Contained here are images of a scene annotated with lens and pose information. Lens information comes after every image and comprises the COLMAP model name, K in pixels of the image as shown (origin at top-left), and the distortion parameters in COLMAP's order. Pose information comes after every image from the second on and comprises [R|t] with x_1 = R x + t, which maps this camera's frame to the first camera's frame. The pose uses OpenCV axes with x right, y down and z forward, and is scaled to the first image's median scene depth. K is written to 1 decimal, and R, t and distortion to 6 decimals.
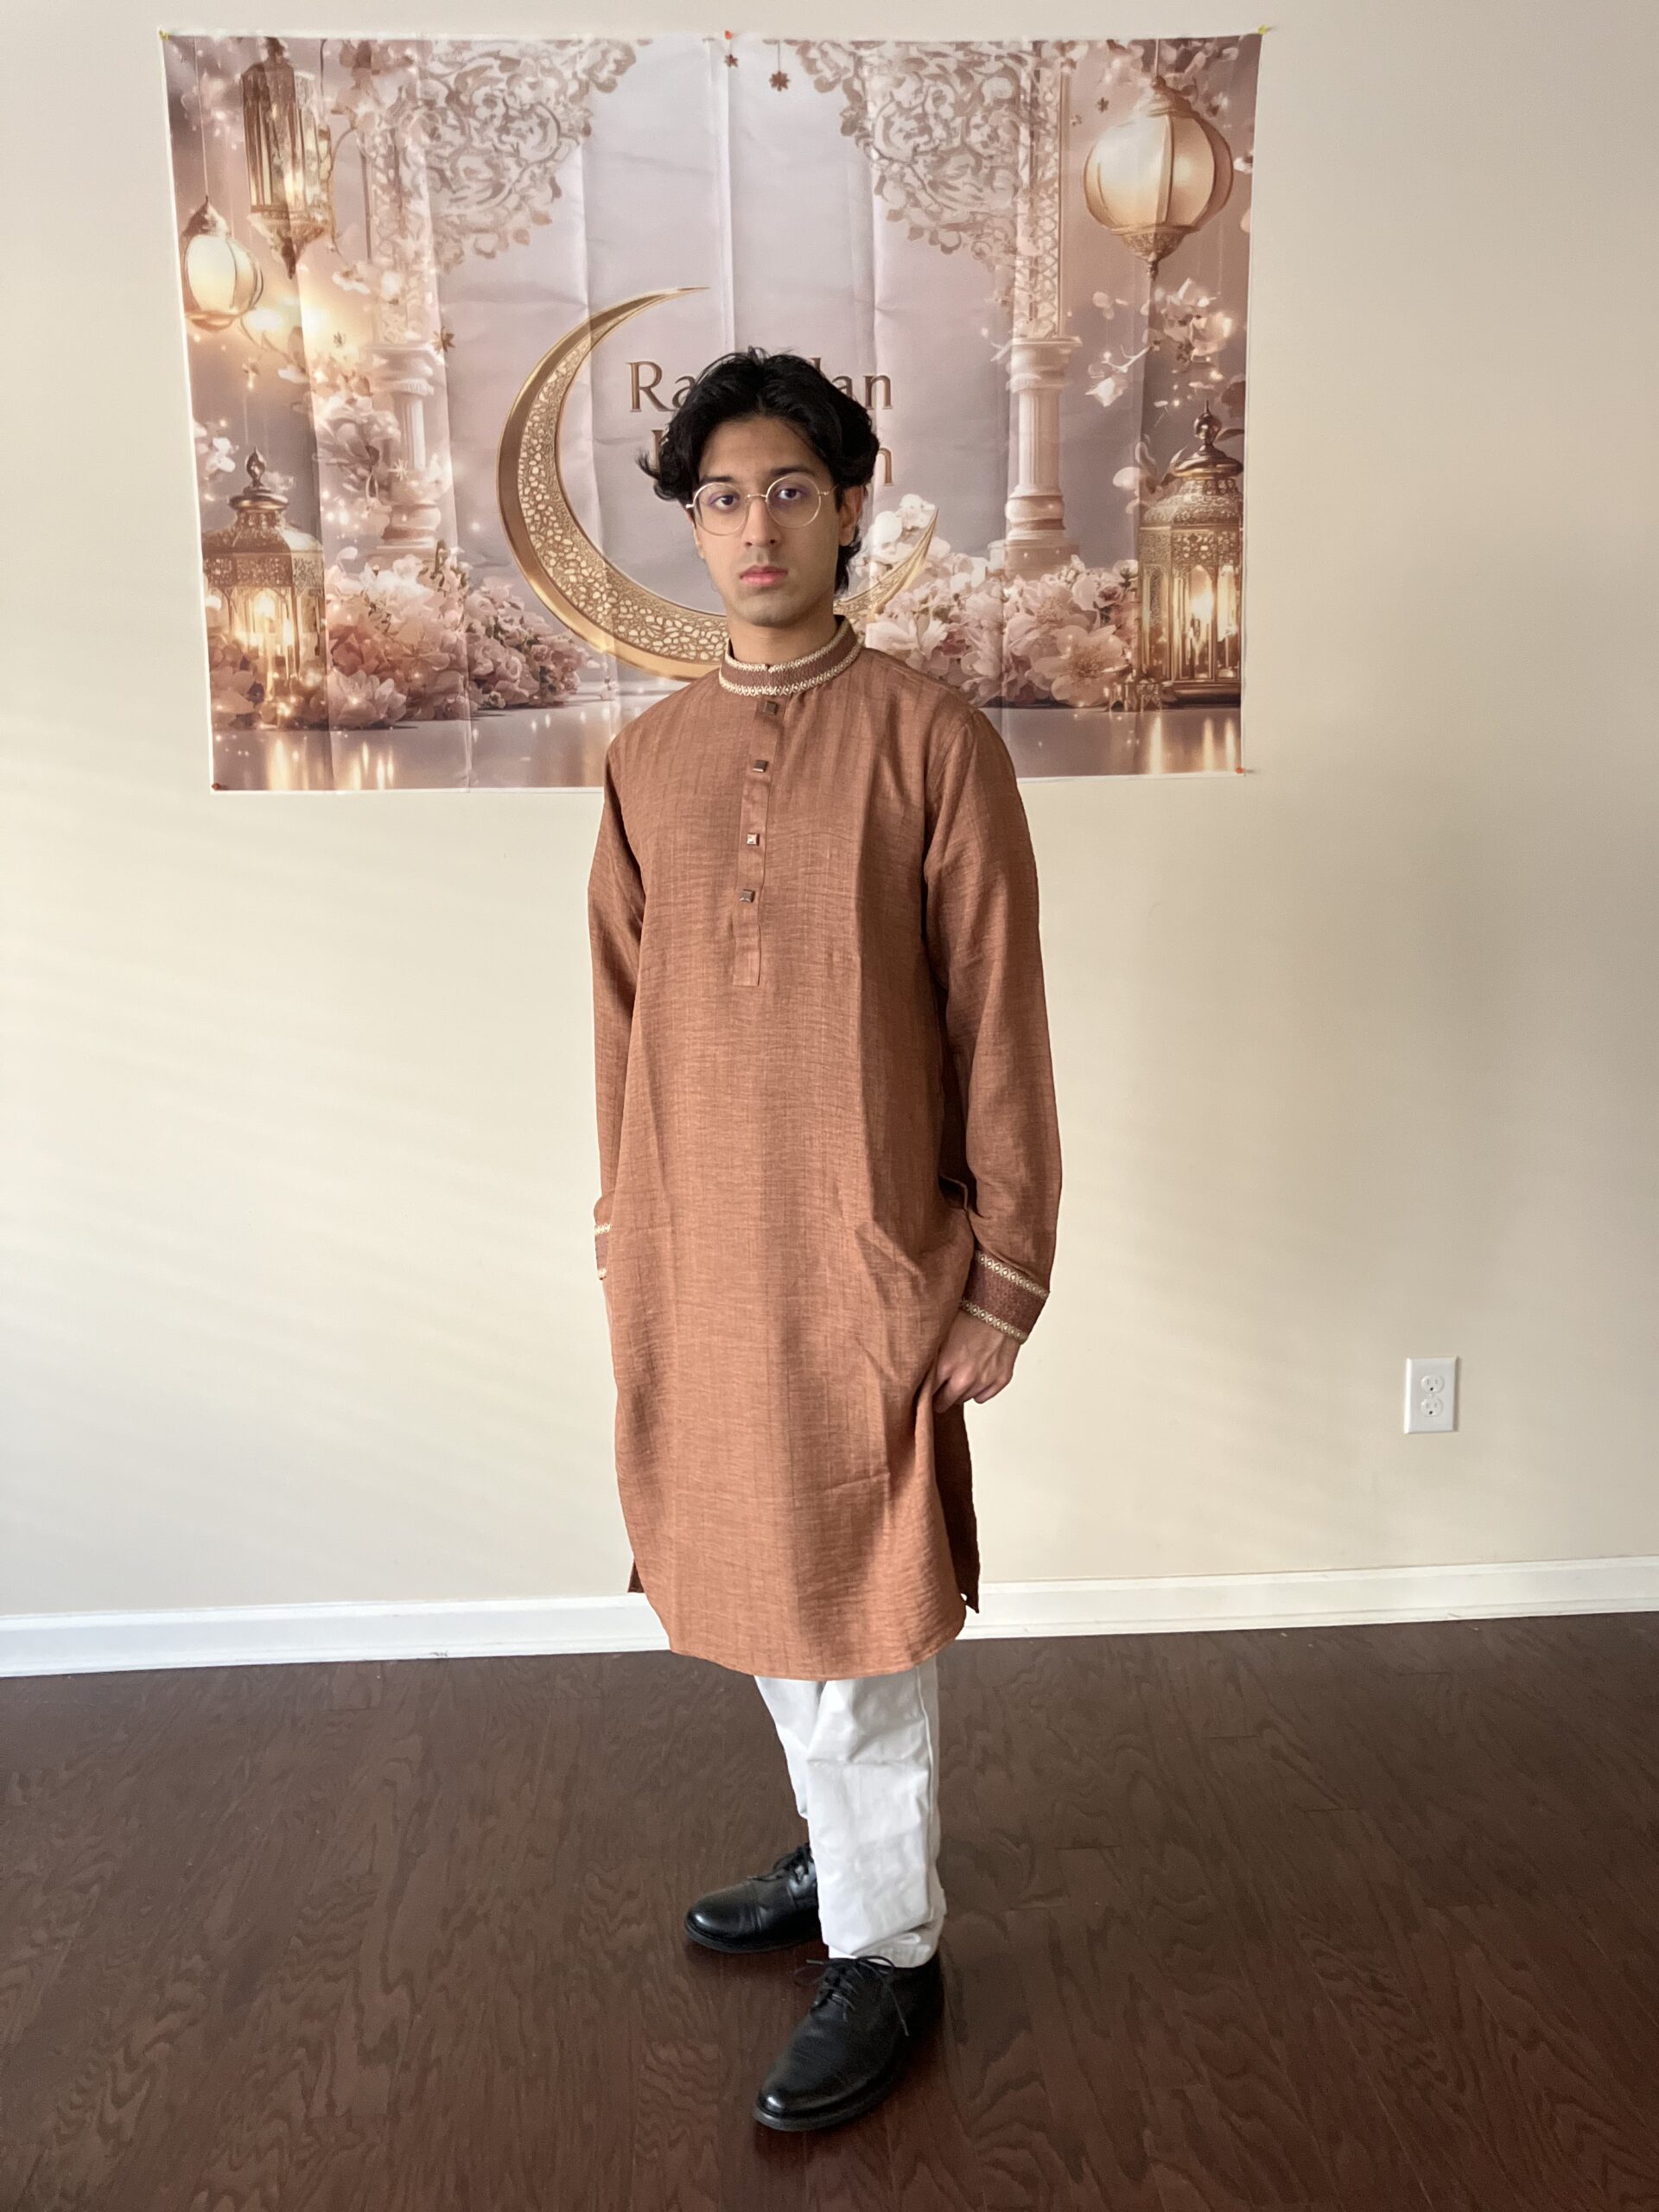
lens RADIAL K [[1851.7, 0, 831.8], [0, 1851.7, 1102.1], [0, 0, 1]] dist [-0.028777, 0.084396]
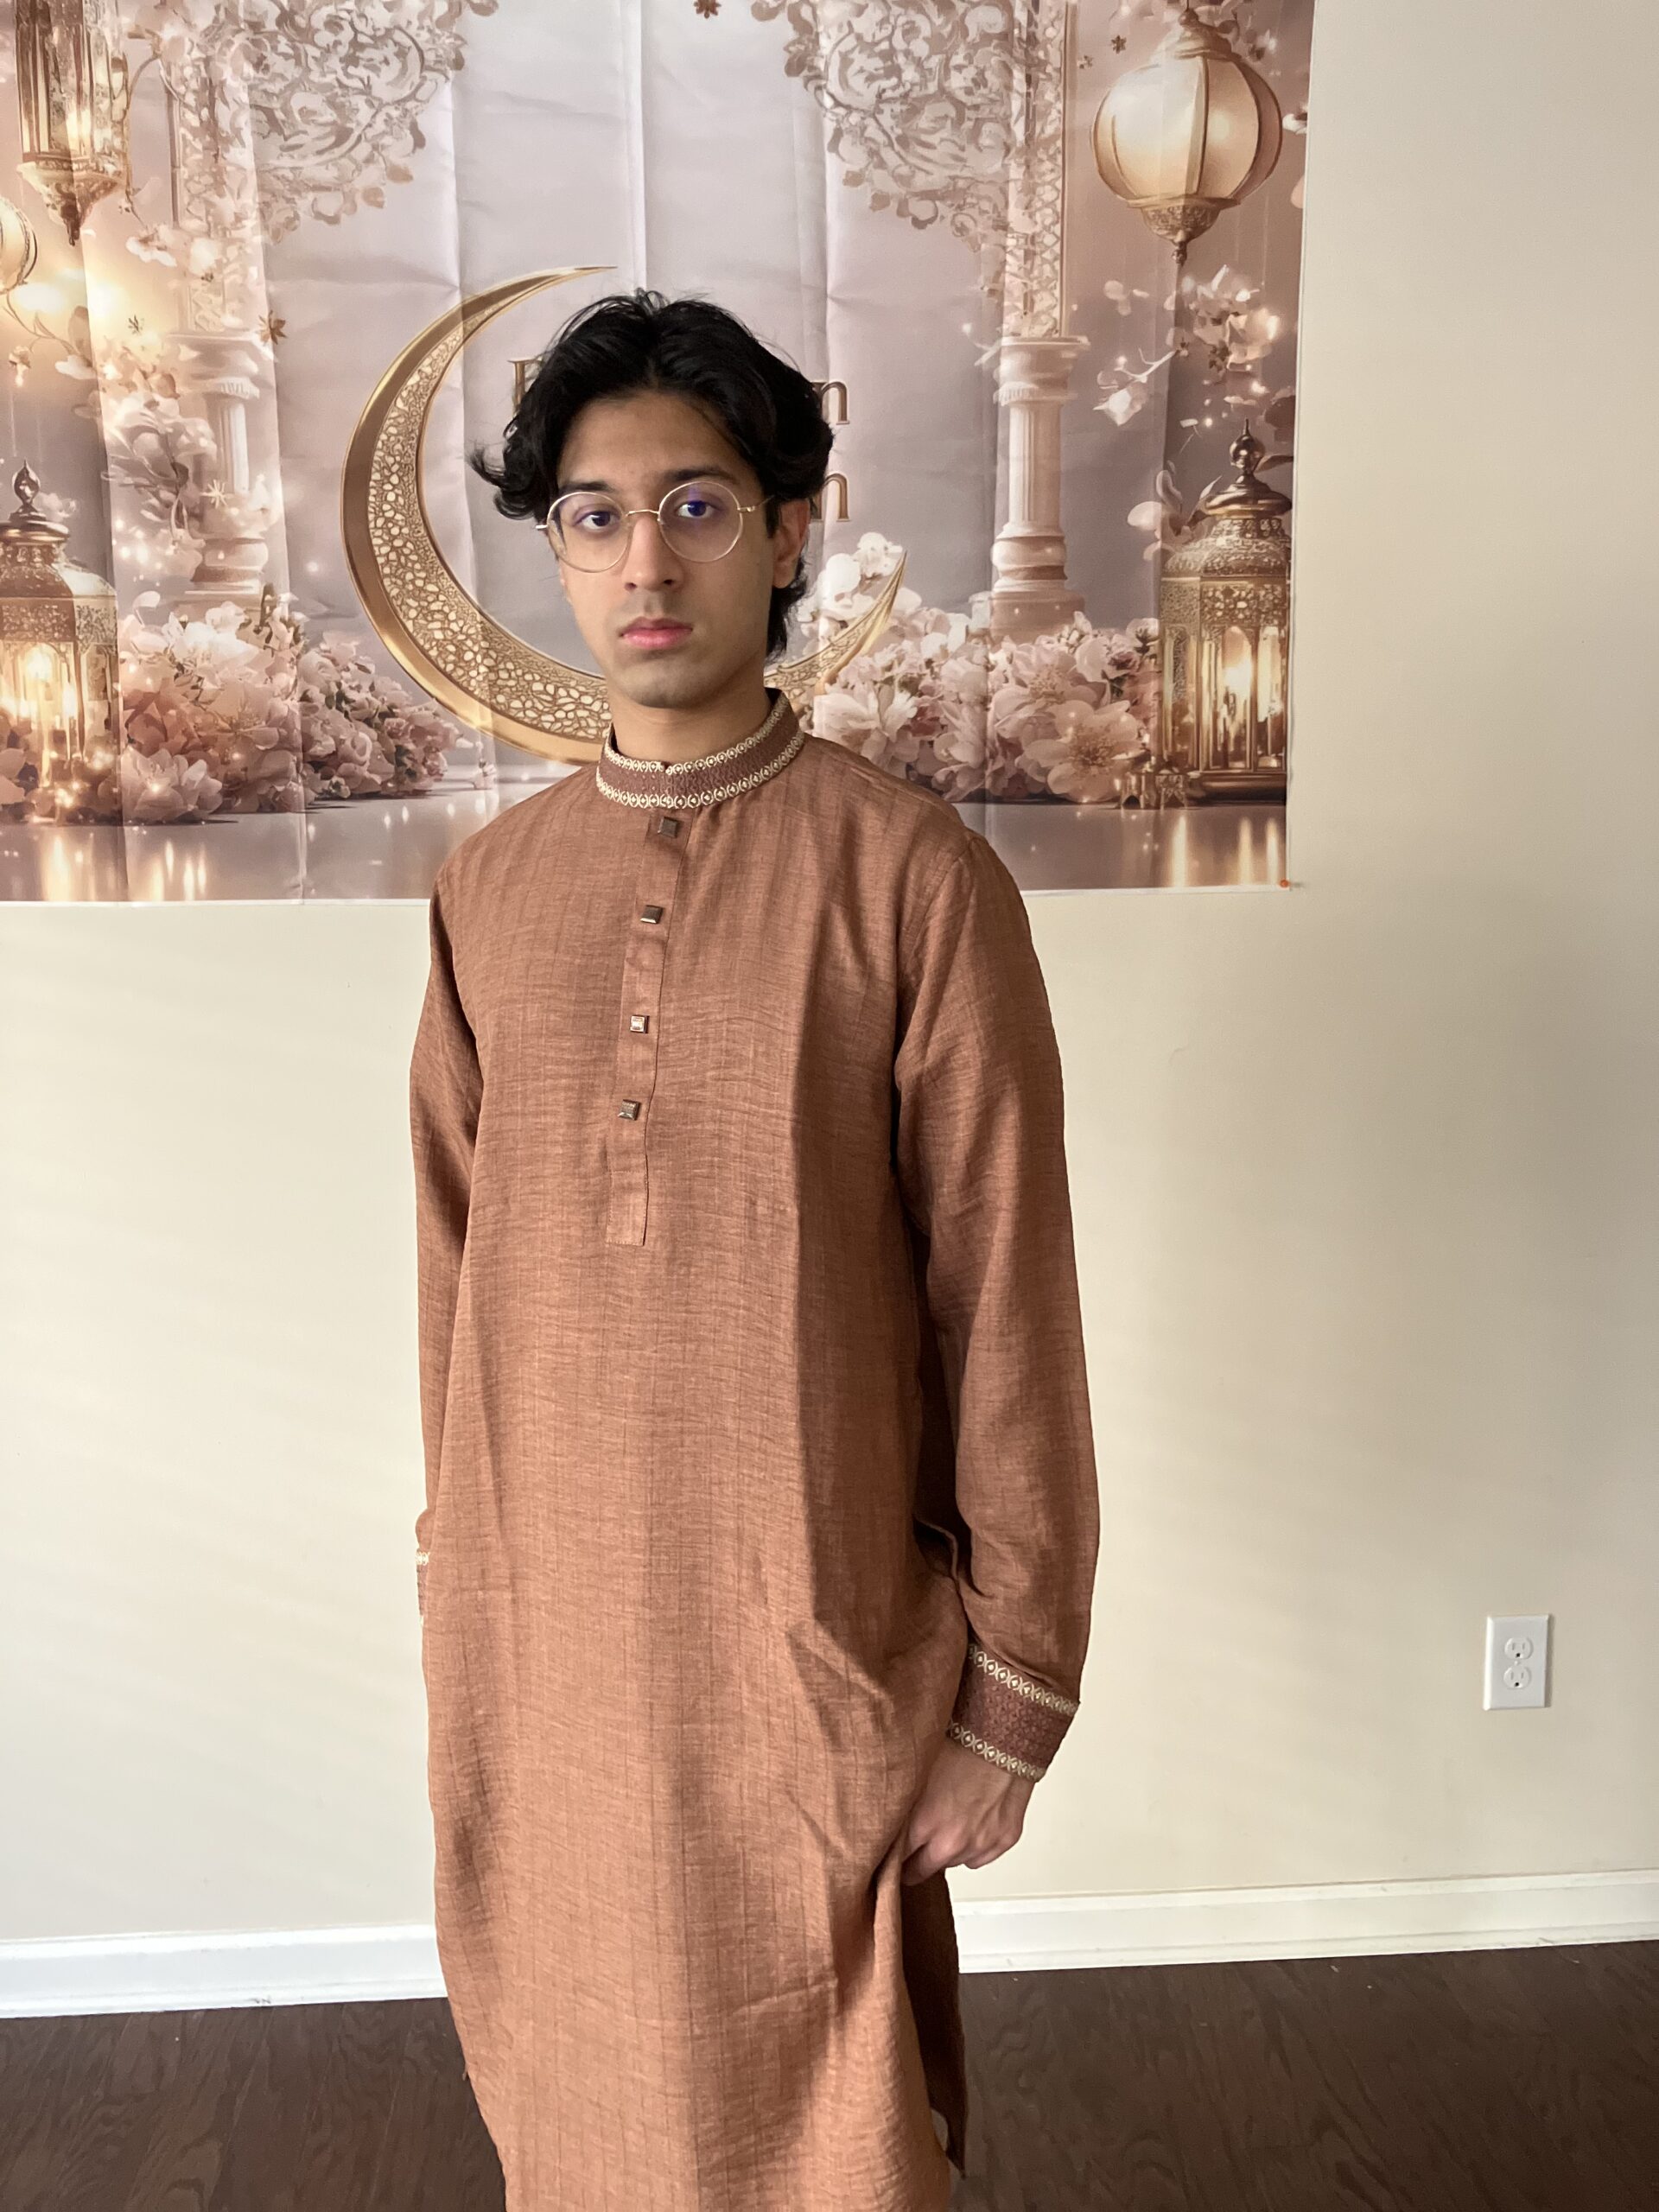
lens RADIAL K [[1898.6, 0, 810.3], [0, 1898.6, 1117.2], [0, 0, 1]] dist [-0.038906, 0.116976]
pose [[0.999856, 0.006623, 0.015616, 0.005835], [-0.006173, 0.999568, -0.028735, -0.058238], [-0.015800, 0.028634, 0.999465, 0.206368]]
